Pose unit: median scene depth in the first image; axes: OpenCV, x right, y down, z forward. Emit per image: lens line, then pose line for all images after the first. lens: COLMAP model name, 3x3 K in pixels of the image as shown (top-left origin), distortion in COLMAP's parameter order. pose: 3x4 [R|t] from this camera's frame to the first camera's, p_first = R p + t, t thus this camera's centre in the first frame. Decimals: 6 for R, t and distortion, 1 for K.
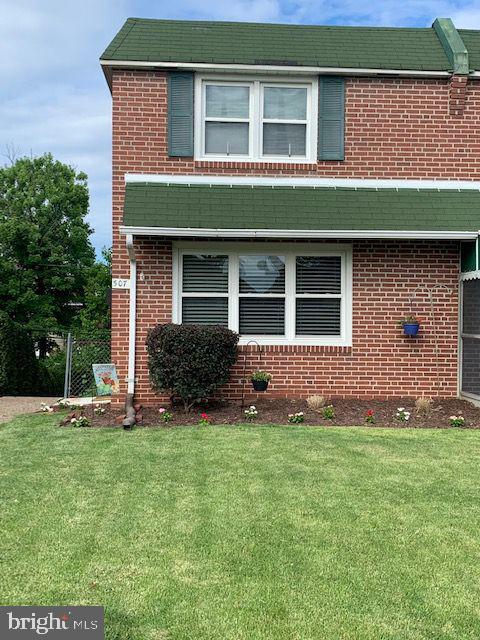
lens RADIAL K [[765.4, 0, 240.0], [0, 765.4, 321.6], [0, 0, 1]] dist [0.024336, 0.000000]
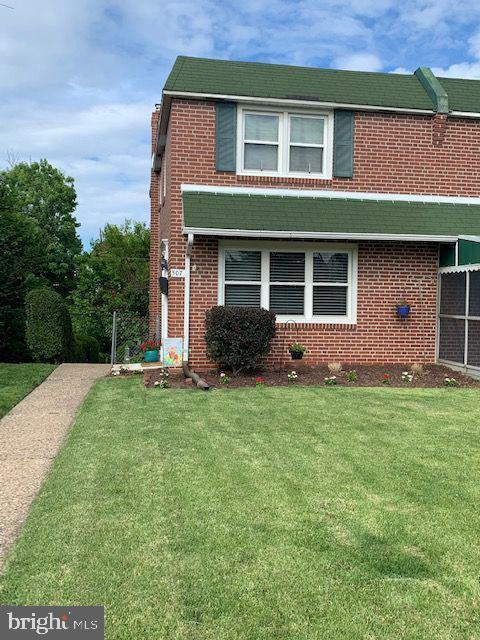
lens RADIAL K [[616.3, 0, 240.0], [0, 616.3, 318.7], [0, 0, 1]] dist [0.013511, 0.000000]
pose [[0.994708, 0.003671, 0.102678, -0.154002], [-0.006825, 0.999515, 0.030375, -0.006468], [-0.102516, -0.030915, 0.994251, -0.004322]]
